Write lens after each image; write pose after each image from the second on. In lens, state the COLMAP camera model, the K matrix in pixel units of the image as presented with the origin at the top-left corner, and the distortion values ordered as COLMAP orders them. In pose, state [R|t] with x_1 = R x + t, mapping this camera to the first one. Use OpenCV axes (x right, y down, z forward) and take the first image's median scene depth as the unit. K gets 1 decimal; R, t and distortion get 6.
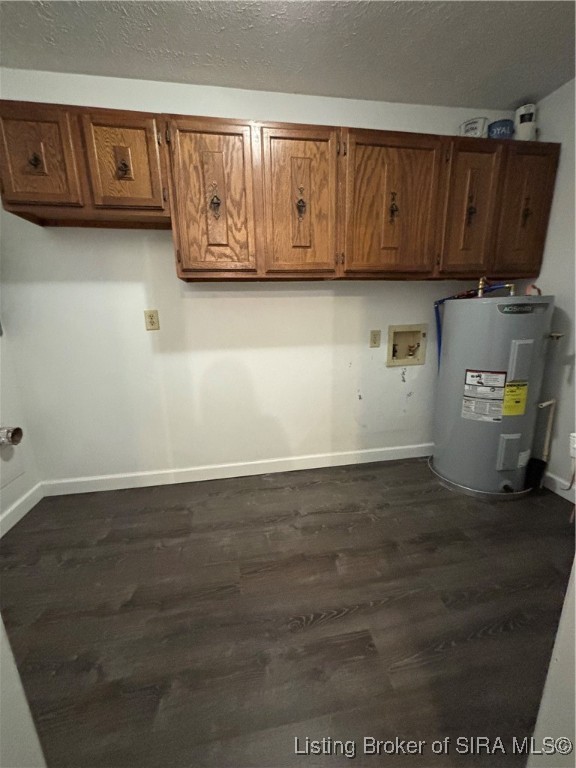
lens RADIAL K [[310.9, 0, 286.9], [0, 310.9, 384.9], [0, 0, 1]] dist [-0.004546, 0.000645]
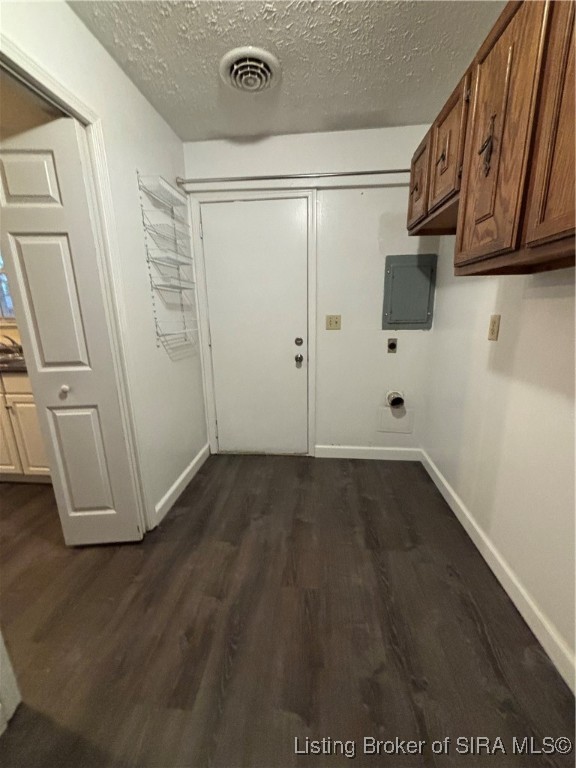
lens RADIAL K [[310.9, 0, 289.8], [0, 310.9, 383.8], [0, 0, 1]] dist [-0.004546, 0.000645]
pose [[-0.255955, 0.253550, -0.932845, 0.540383], [-0.202198, 0.929603, 0.308148, -0.255165], [0.945306, 0.267491, -0.186669, 0.835337]]
